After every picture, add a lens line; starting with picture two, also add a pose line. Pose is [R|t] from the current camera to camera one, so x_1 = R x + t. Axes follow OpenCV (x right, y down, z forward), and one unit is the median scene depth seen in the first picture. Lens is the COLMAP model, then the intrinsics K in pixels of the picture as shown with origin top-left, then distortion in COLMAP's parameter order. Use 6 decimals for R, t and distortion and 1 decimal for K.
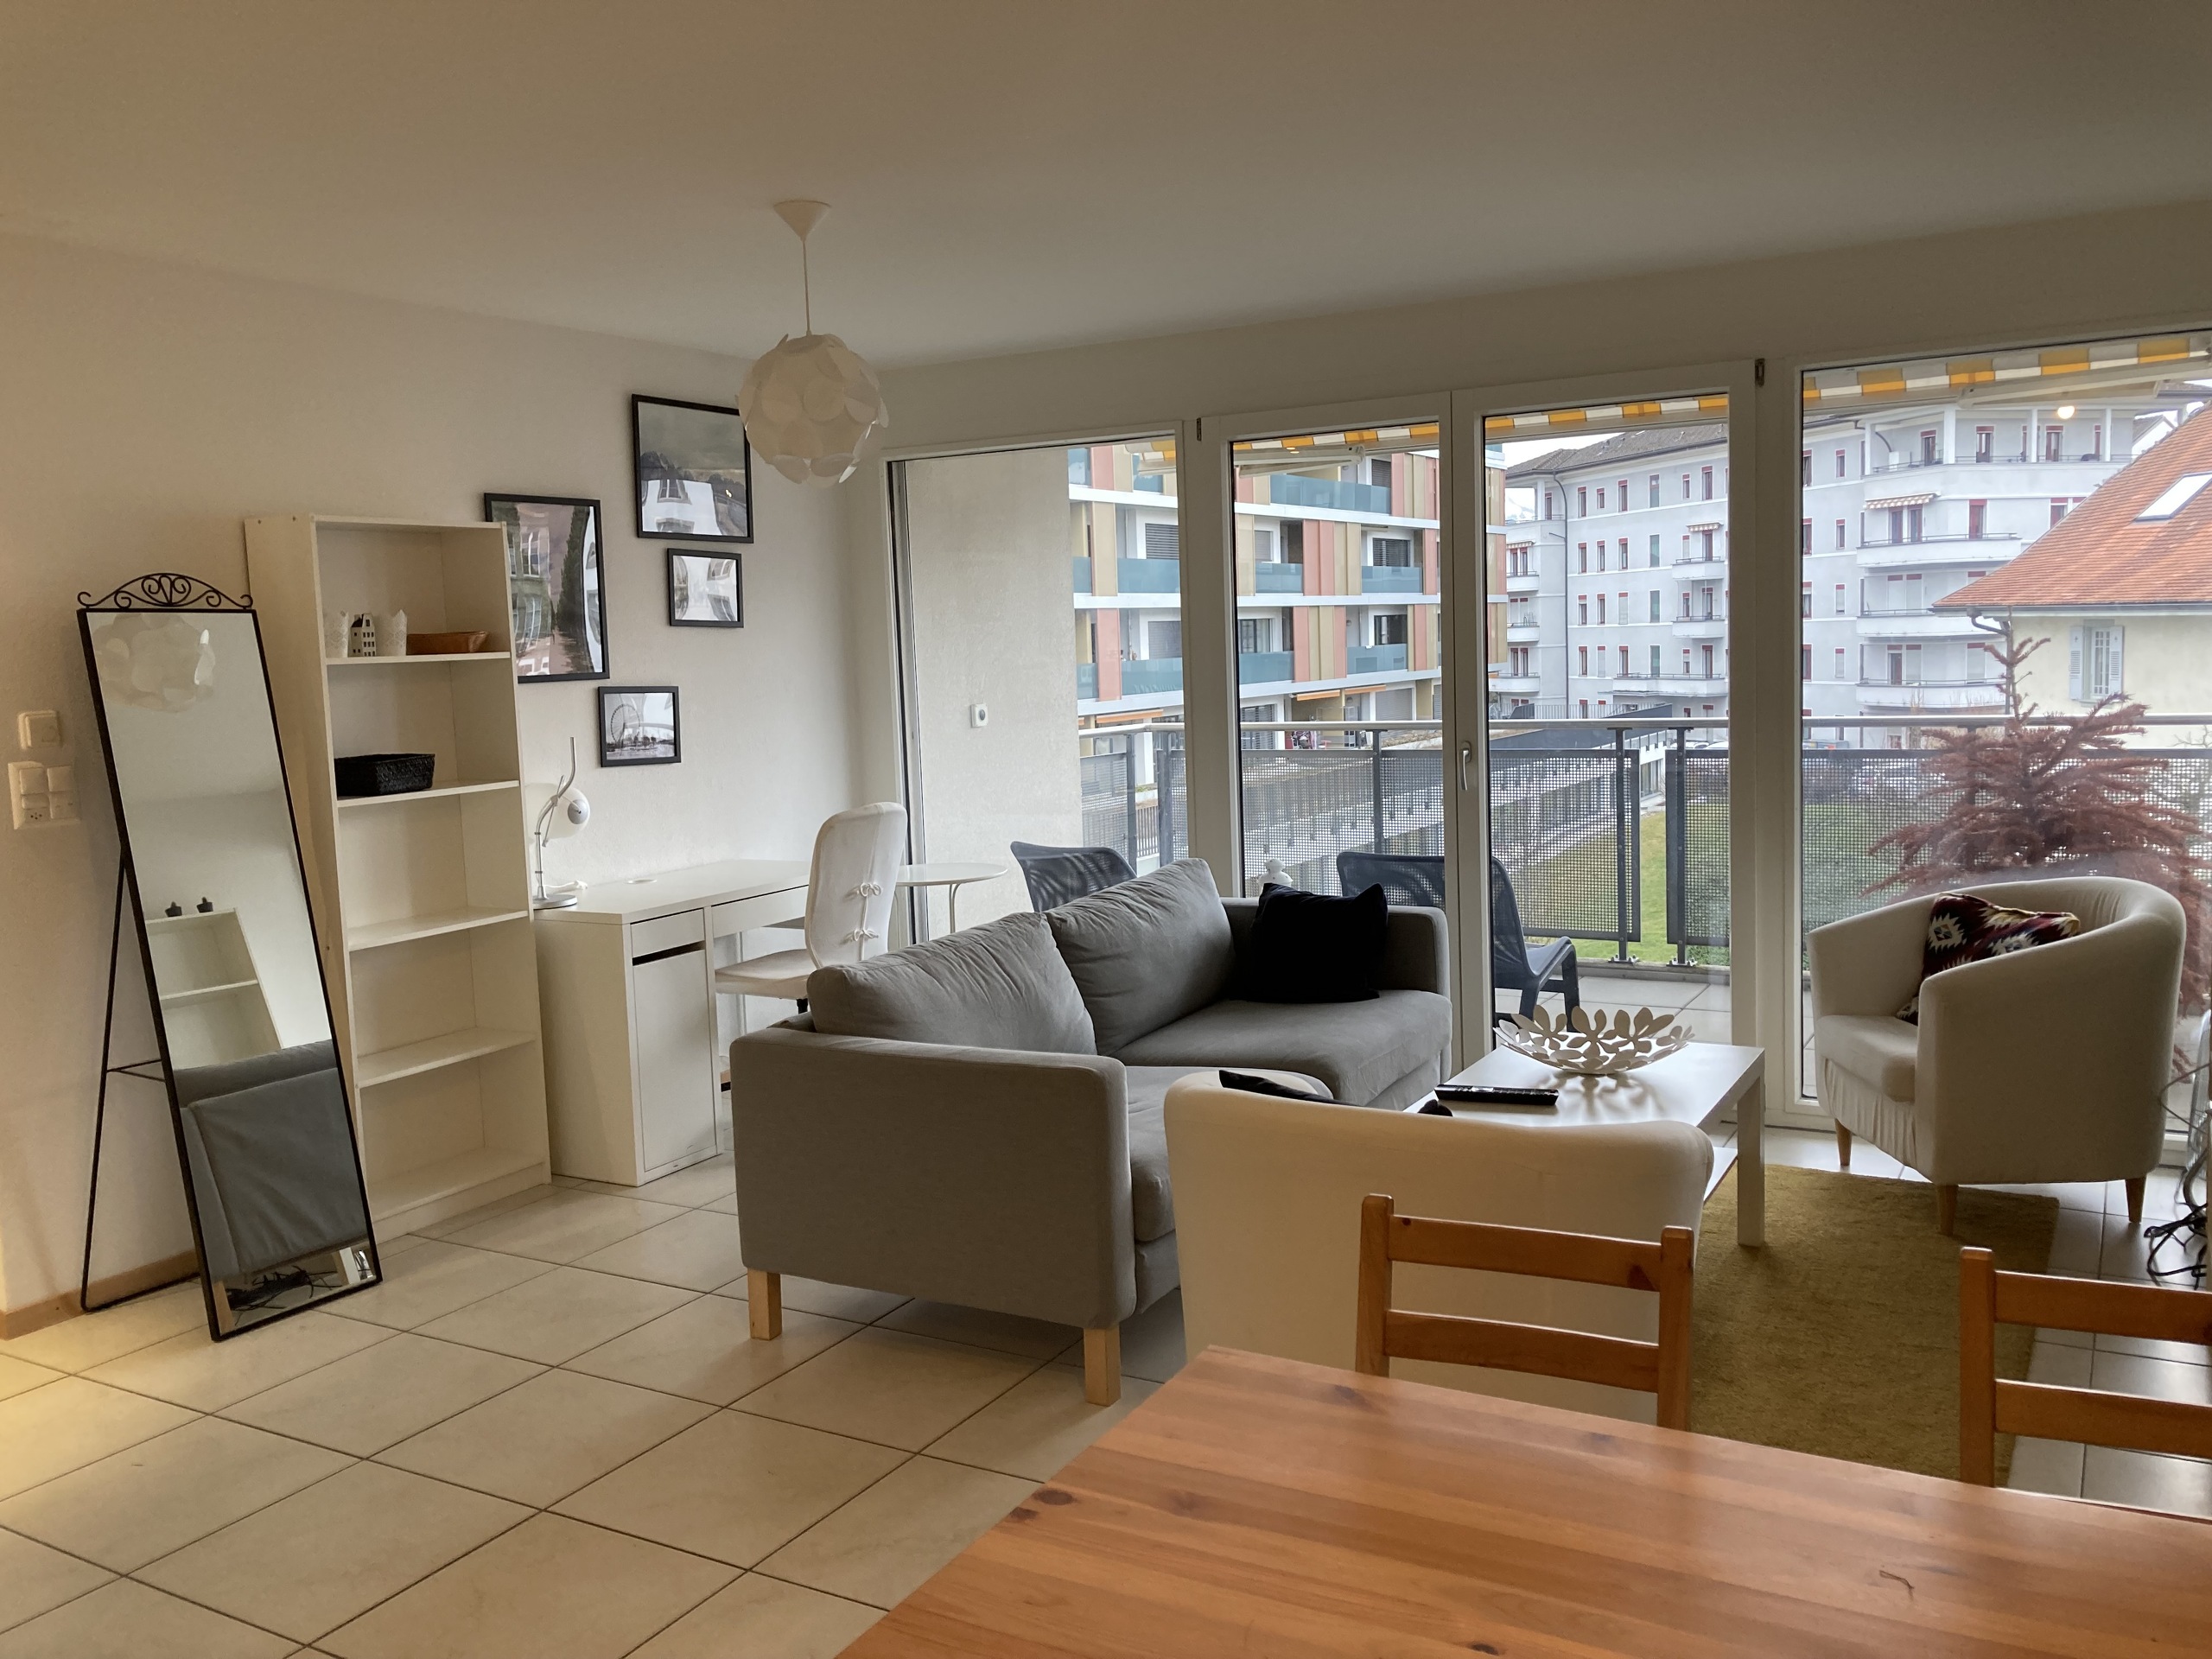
lens RADIAL K [[1827.3, 0, 1106.0], [0, 1827.3, 829.5], [0, 0, 1]] dist [0.077208, -0.050667]
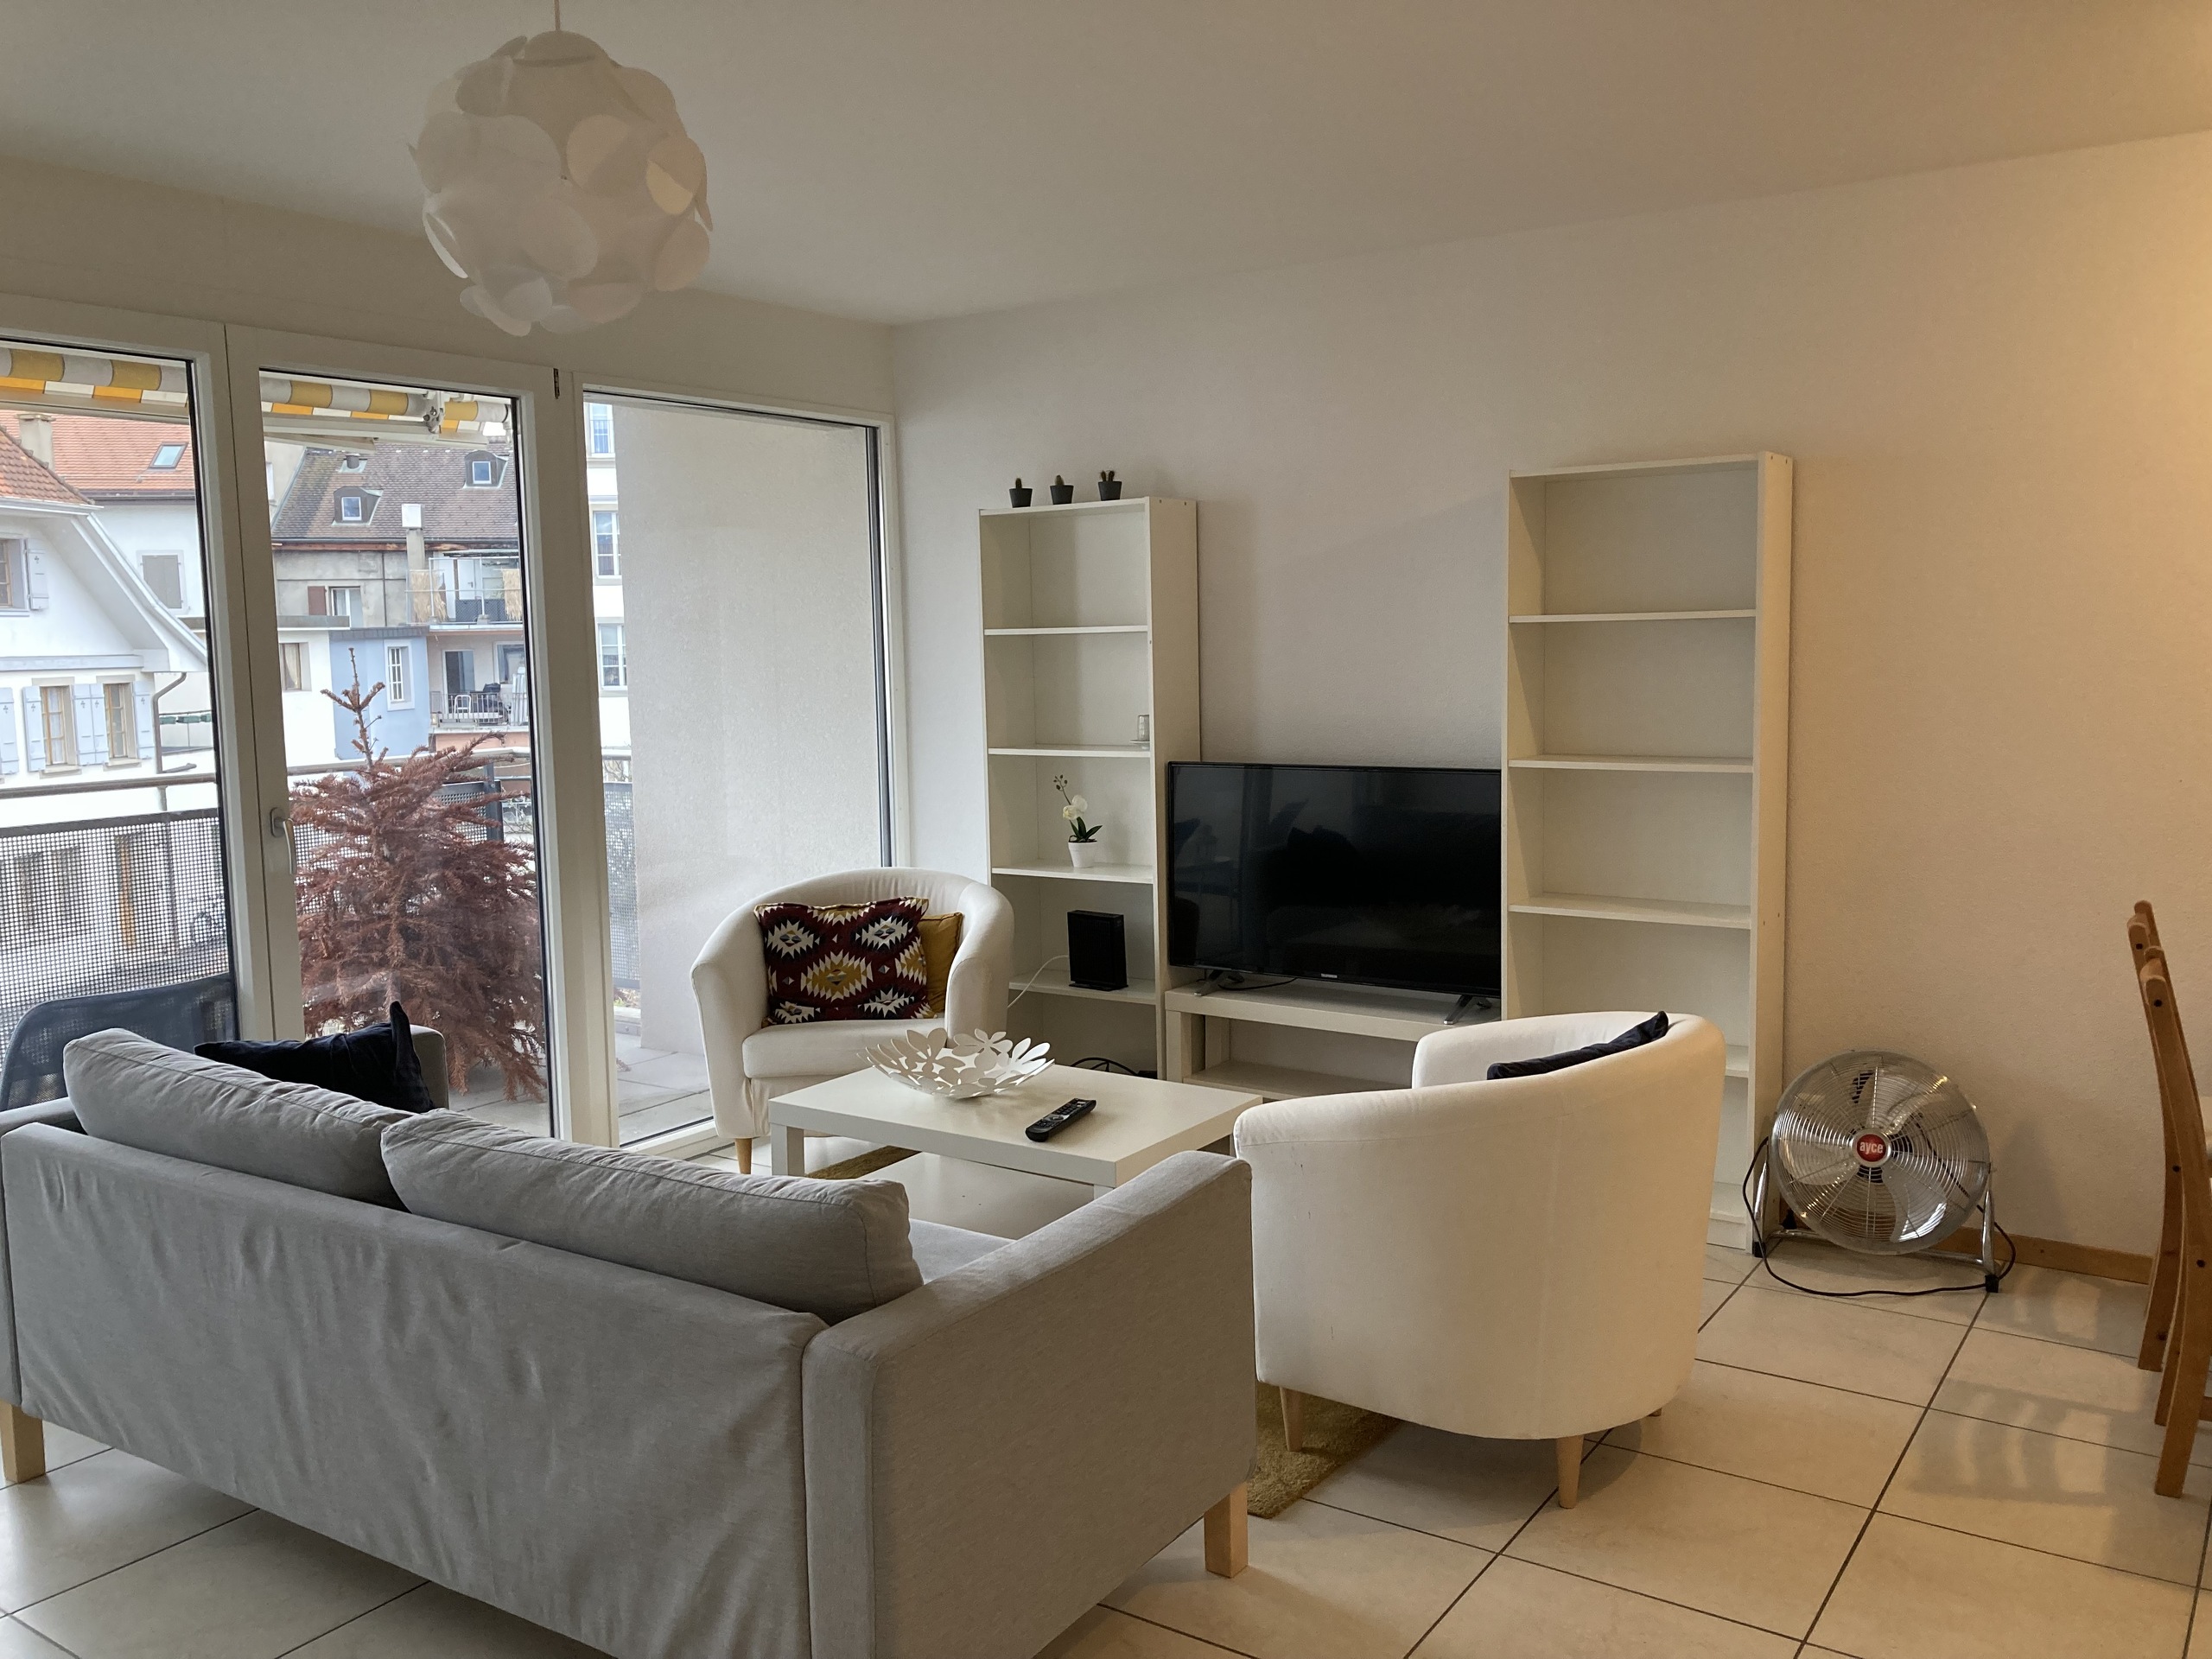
lens RADIAL K [[1827.3, 0, 1106.0], [0, 1827.3, 829.5], [0, 0, 1]] dist [0.077208, -0.050667]
pose [[0.079595, -0.071653, 0.994249, -0.601445], [0.122180, 0.990594, 0.061609, -0.051663], [-0.989311, 0.116574, 0.087601, 0.716826]]
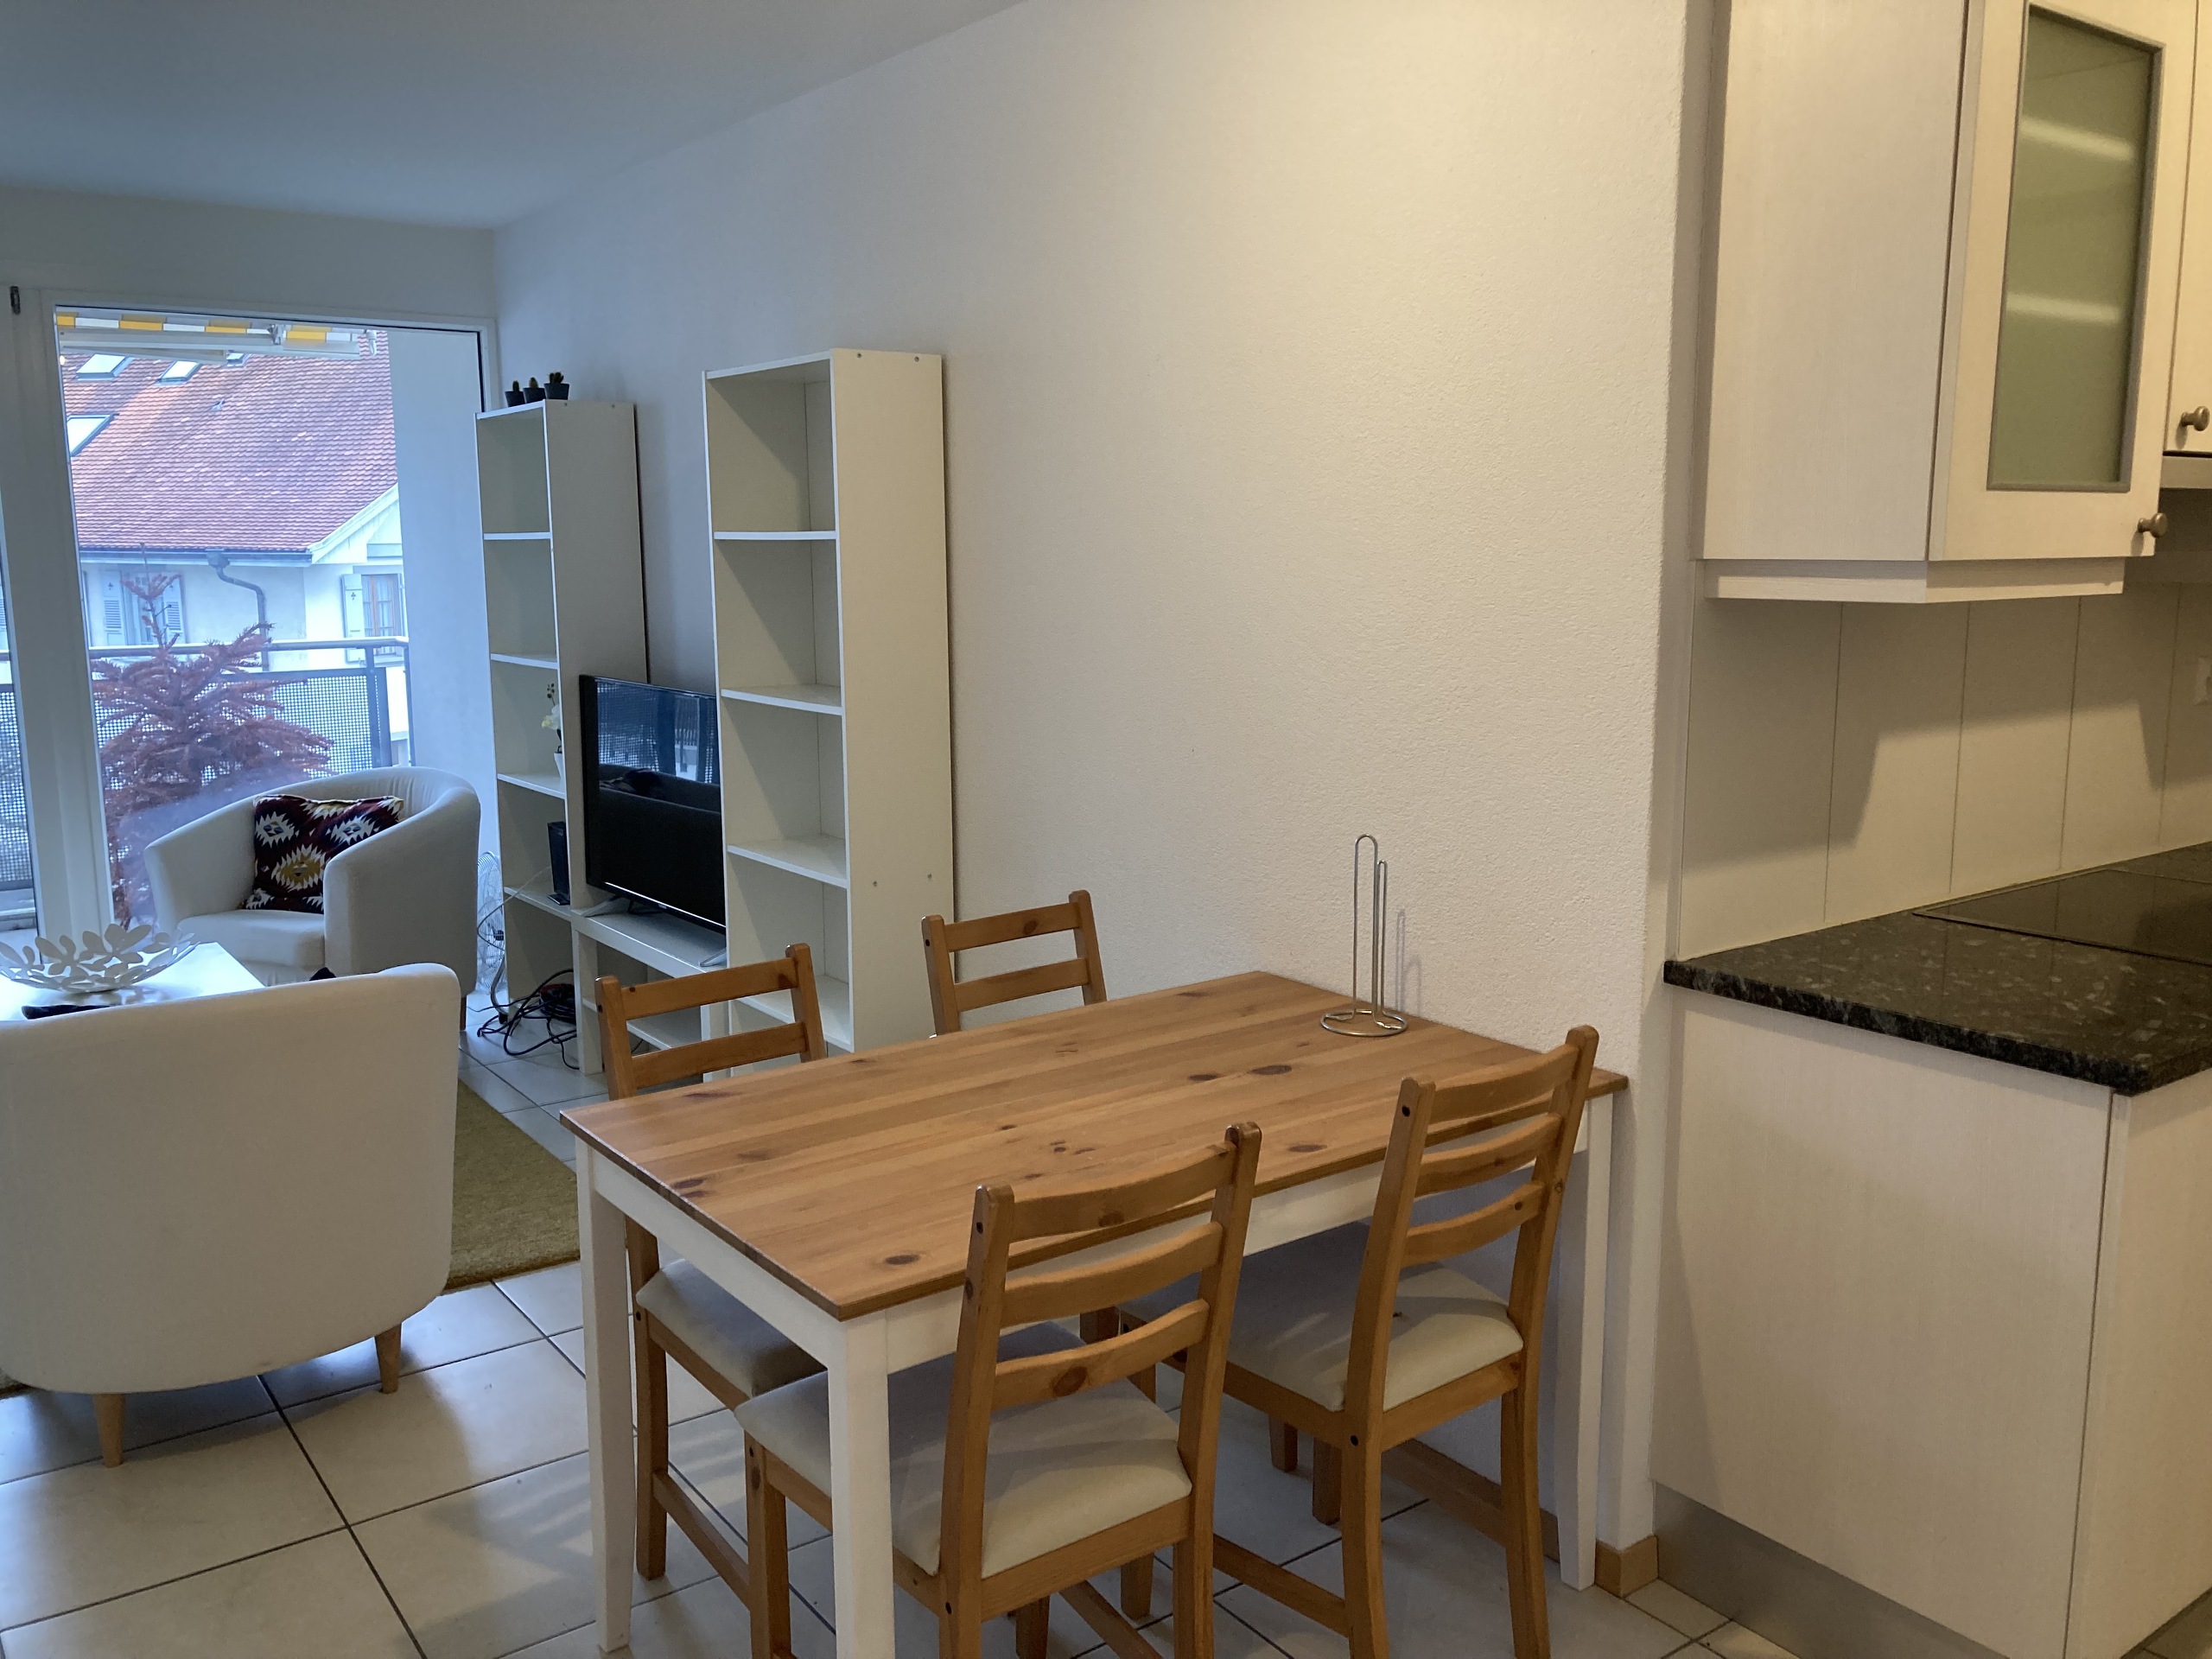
lens RADIAL K [[1827.3, 0, 1106.0], [0, 1827.3, 829.5], [0, 0, 1]] dist [0.077208, -0.050667]
pose [[0.422647, -0.112315, 0.899308, -0.359320], [0.089734, 0.992601, 0.081794, 0.008686], [-0.901841, 0.046129, 0.429599, 0.046429]]
